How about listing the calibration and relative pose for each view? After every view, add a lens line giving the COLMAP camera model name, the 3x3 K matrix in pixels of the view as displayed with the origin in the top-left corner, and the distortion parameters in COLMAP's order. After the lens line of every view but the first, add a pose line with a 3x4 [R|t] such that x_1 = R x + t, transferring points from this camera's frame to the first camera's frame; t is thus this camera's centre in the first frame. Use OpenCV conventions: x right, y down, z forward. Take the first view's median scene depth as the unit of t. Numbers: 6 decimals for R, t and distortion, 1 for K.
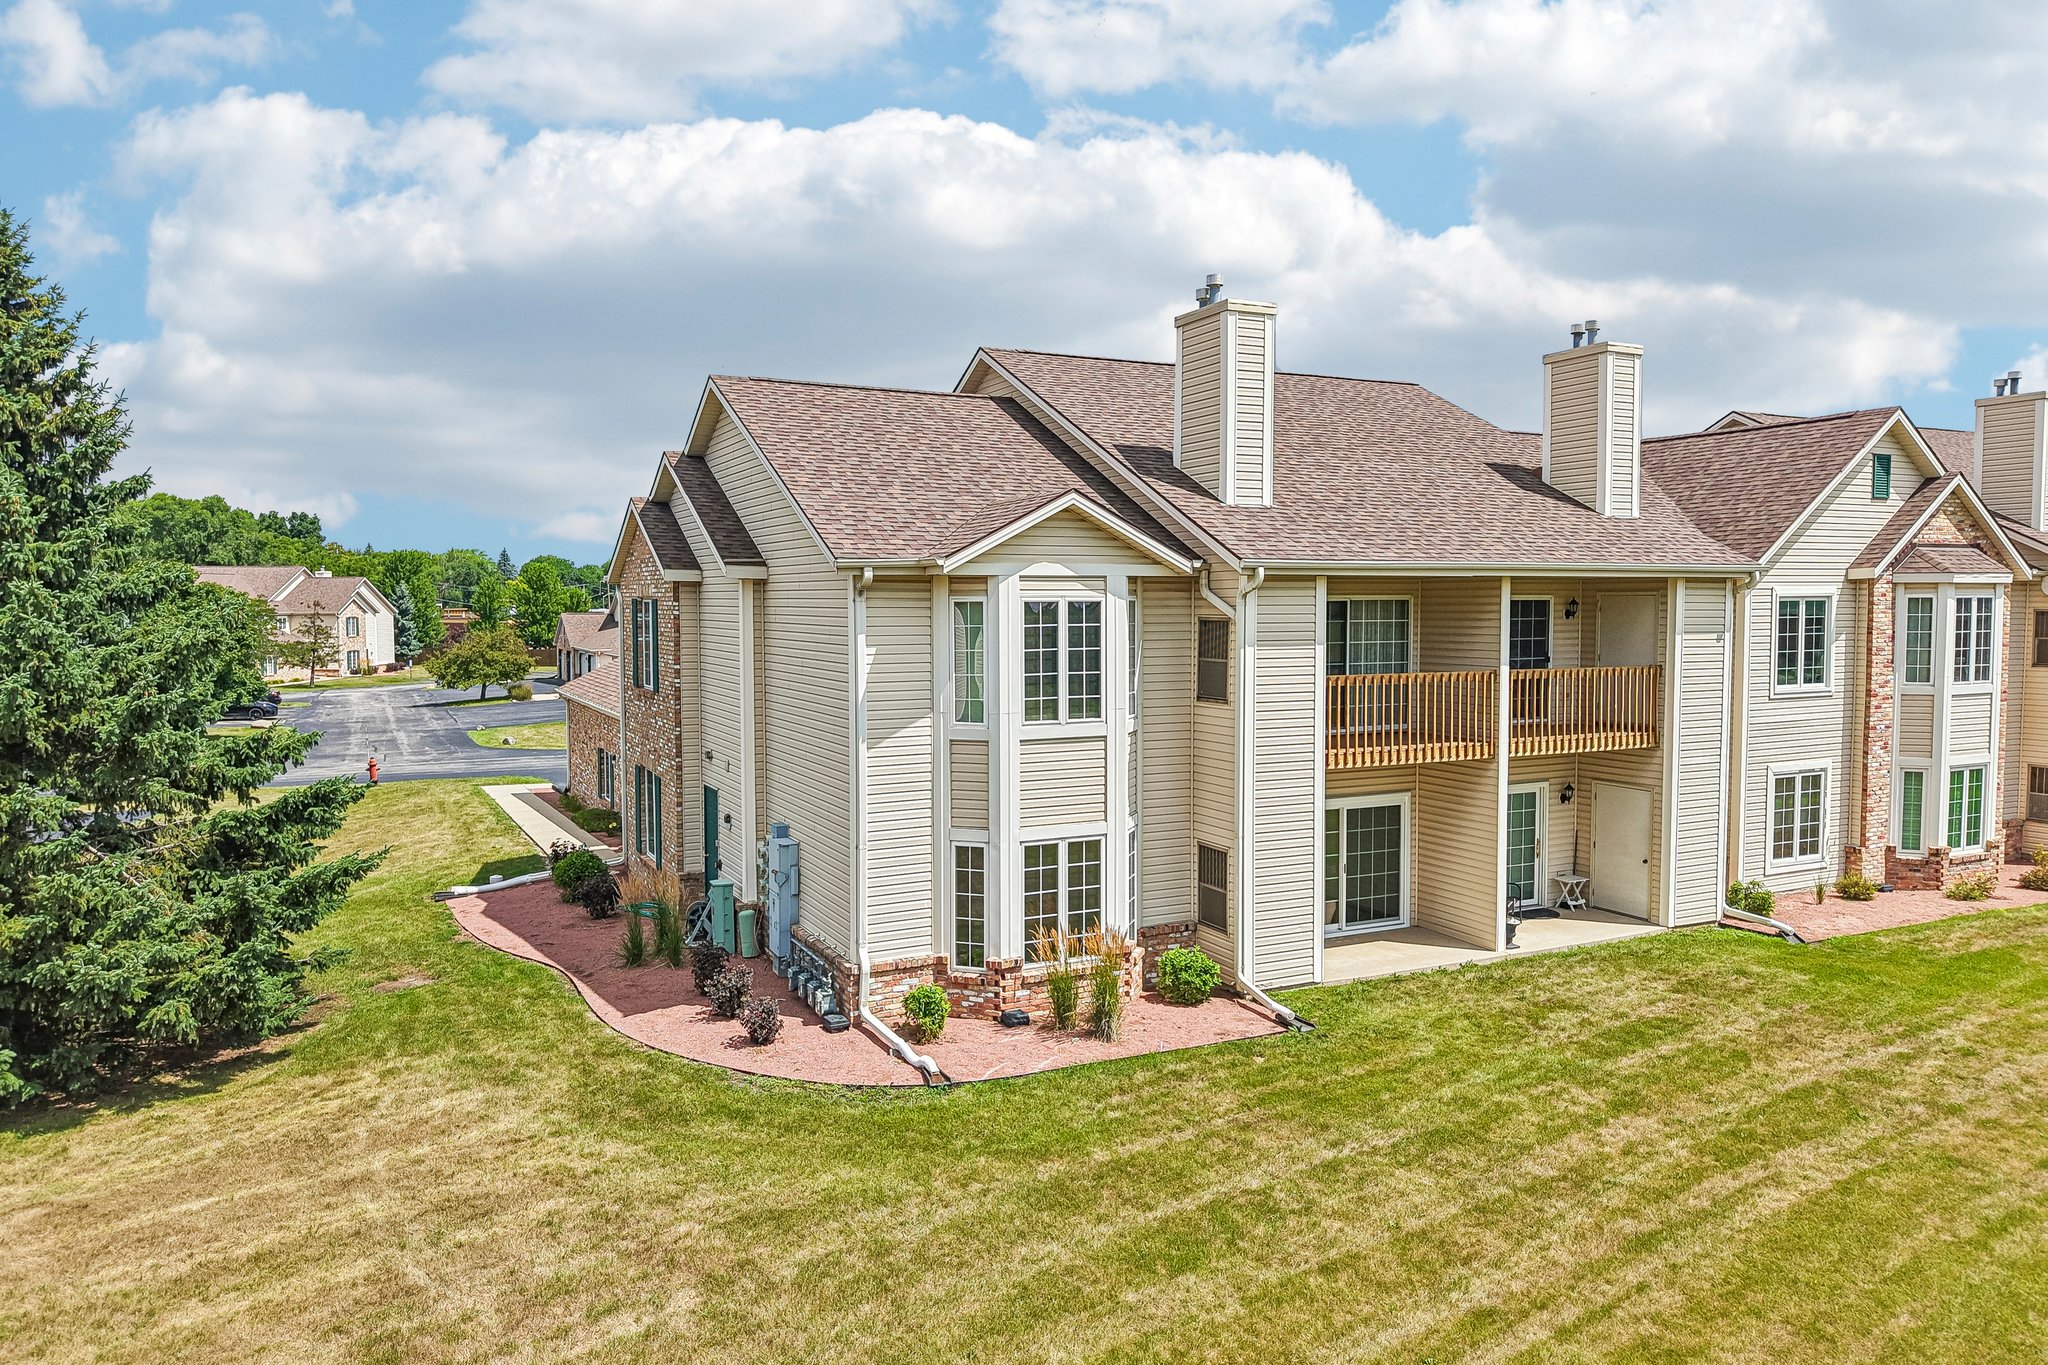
lens RADIAL K [[1371.4, 0, 1016.6], [0, 1371.4, 652.8], [0, 0, 1]] dist [0.005583, -0.004021]
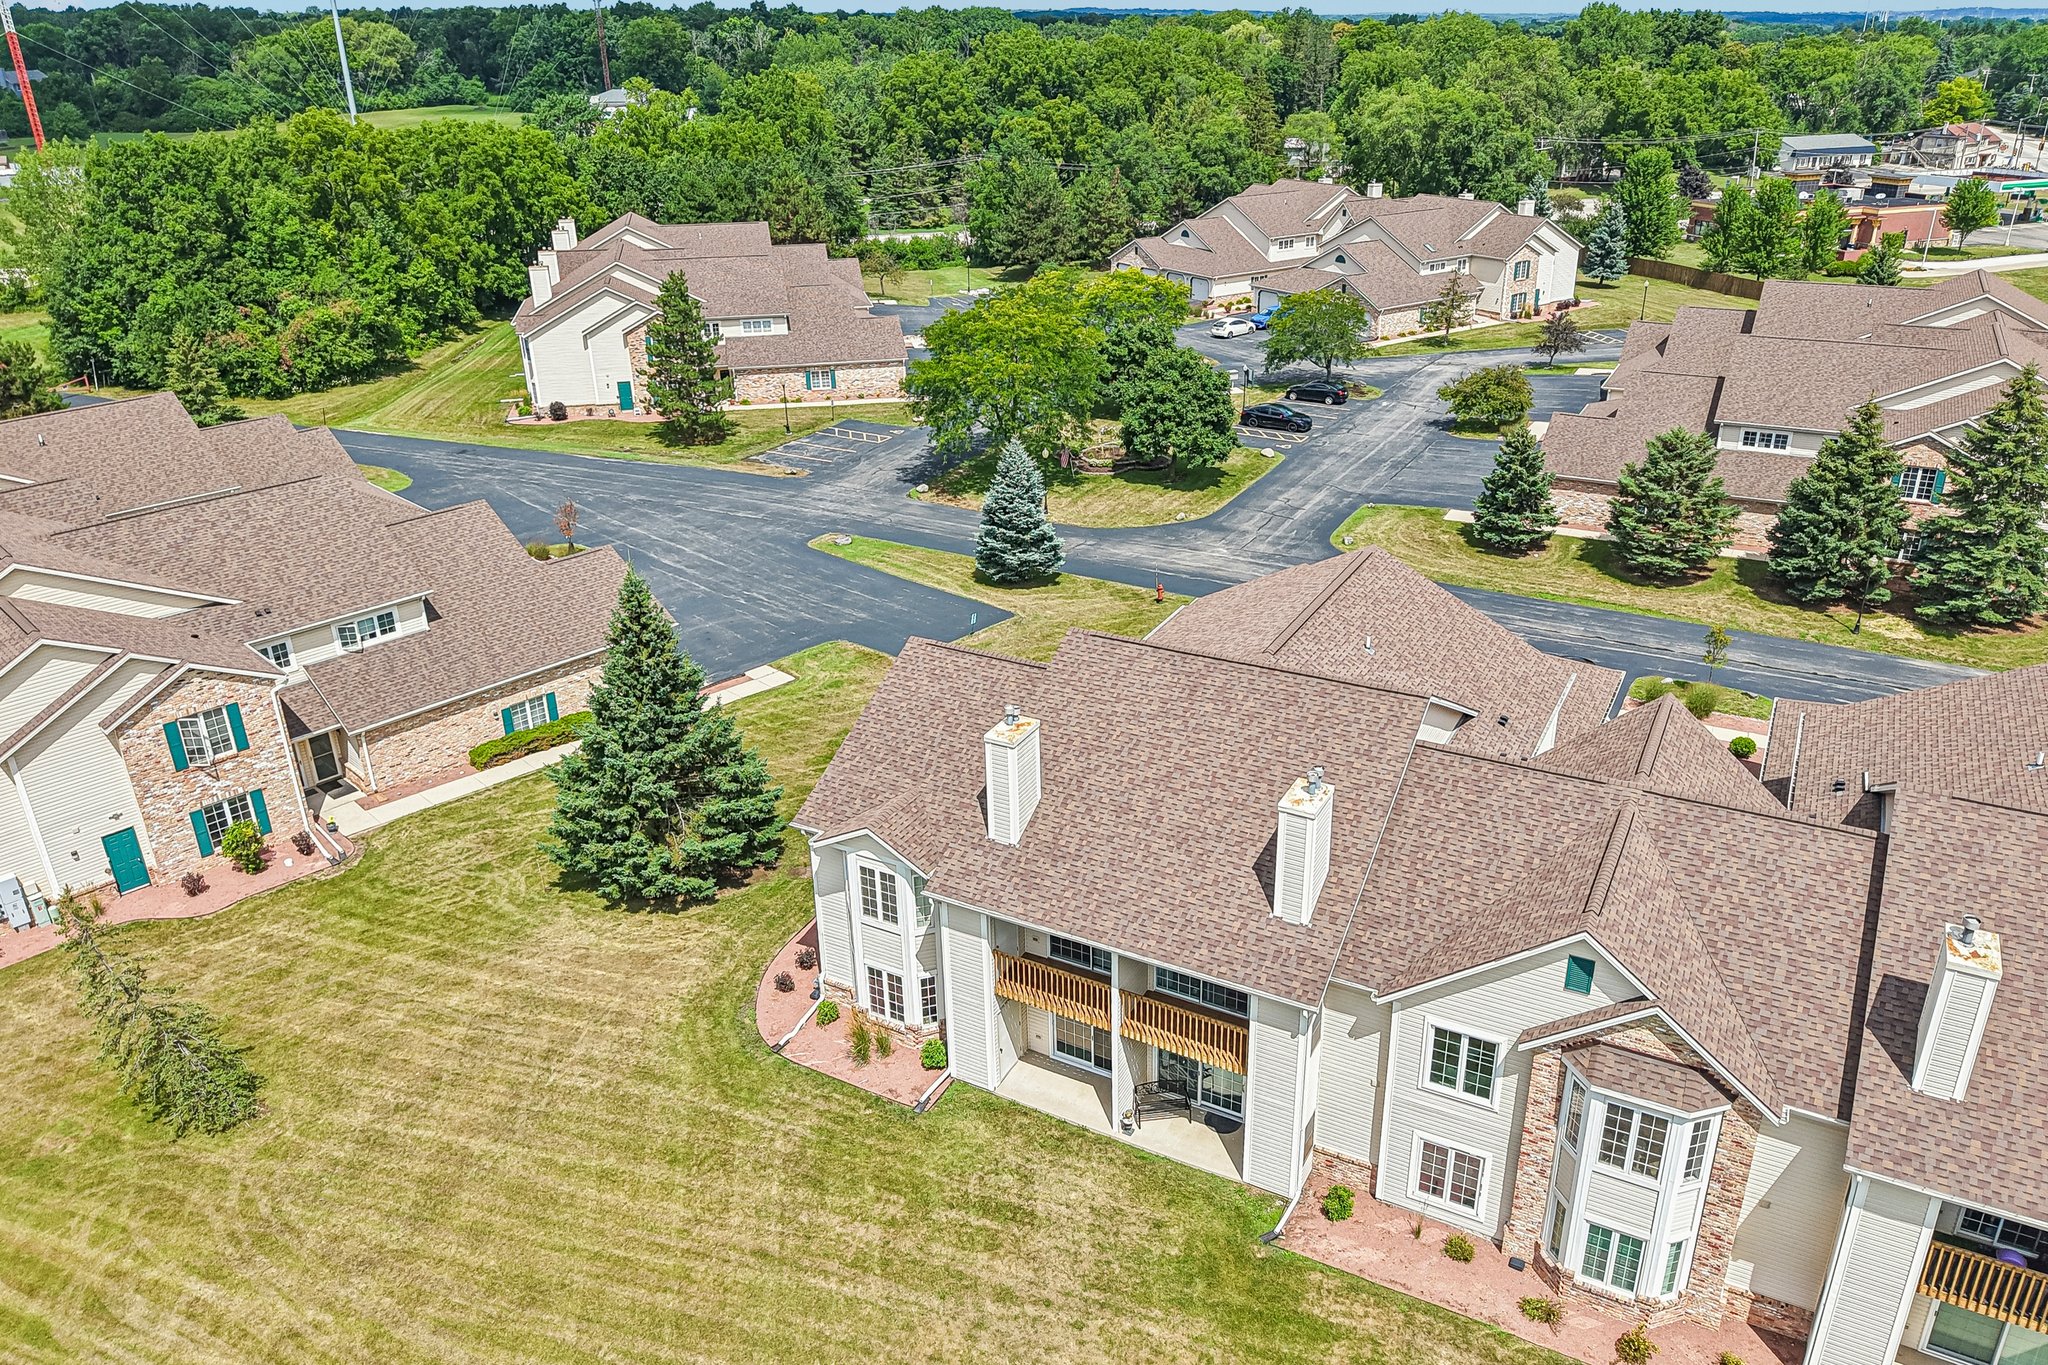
lens RADIAL K [[1459.5, 0, 1017.4], [0, 1459.5, 613.2], [0, 0, 1]] dist [0.009425, 0.000795]
pose [[0.569880, 0.296442, -0.766394, 1.684957], [-0.006093, 0.934160, 0.356803, -1.158196], [0.821705, -0.198665, 0.534165, 0.088841]]
